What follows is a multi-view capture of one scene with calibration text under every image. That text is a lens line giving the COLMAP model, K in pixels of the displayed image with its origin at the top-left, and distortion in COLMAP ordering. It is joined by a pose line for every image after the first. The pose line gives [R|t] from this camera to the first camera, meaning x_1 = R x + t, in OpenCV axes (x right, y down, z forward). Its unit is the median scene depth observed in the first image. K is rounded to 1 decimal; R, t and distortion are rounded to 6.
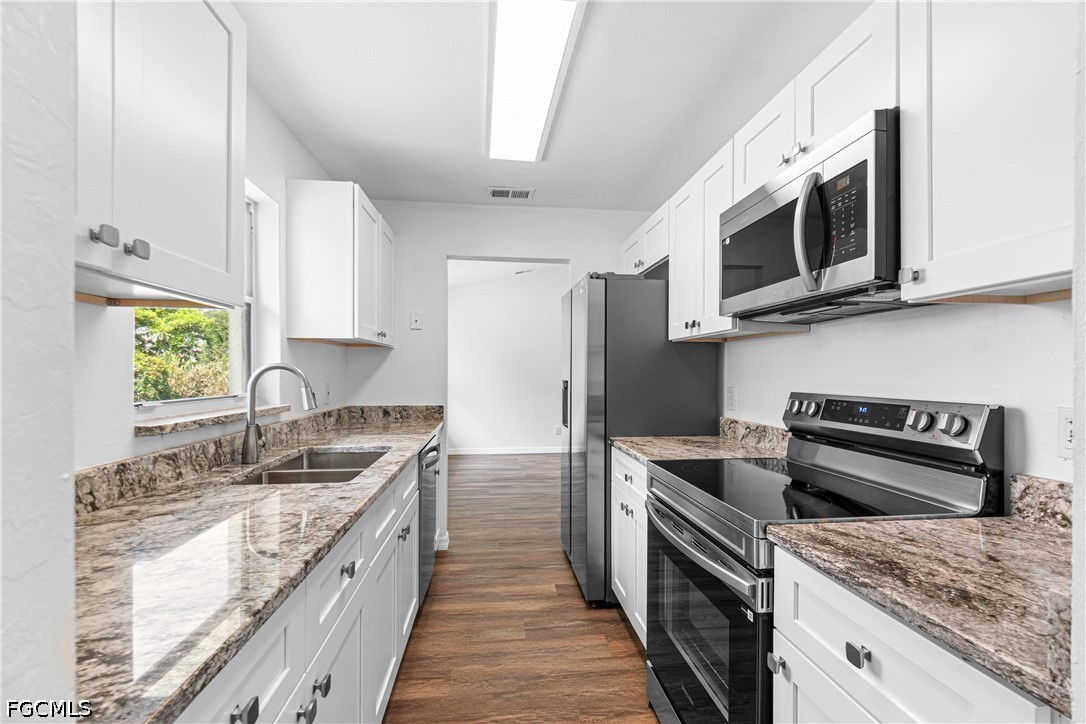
lens RADIAL K [[464.4, 0, 549.4], [0, 464.4, 351.8], [0, 0, 1]] dist [-0.002568, -0.000635]
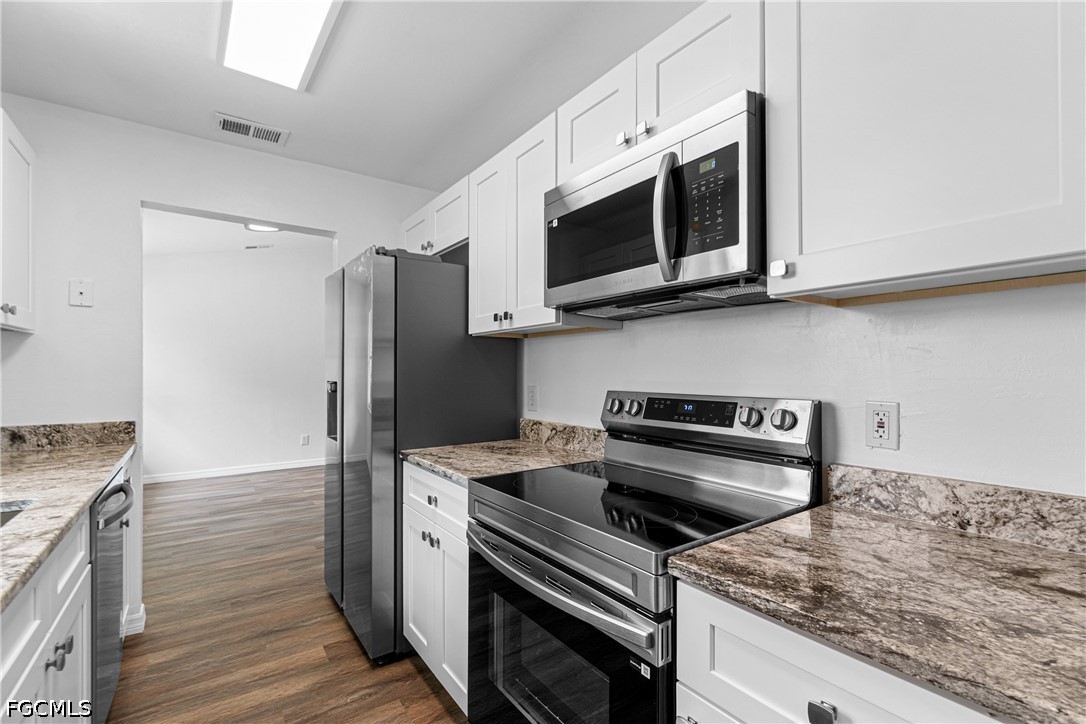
lens RADIAL K [[478.4, 0, 547.8], [0, 478.4, 359.7], [0, 0, 1]] dist [0.001948, -0.003940]
pose [[0.878135, 0.007819, 0.478348, -0.065041], [-0.017708, 0.999712, 0.016168, 0.008636], [-0.478084, -0.022668, 0.878021, 0.196308]]
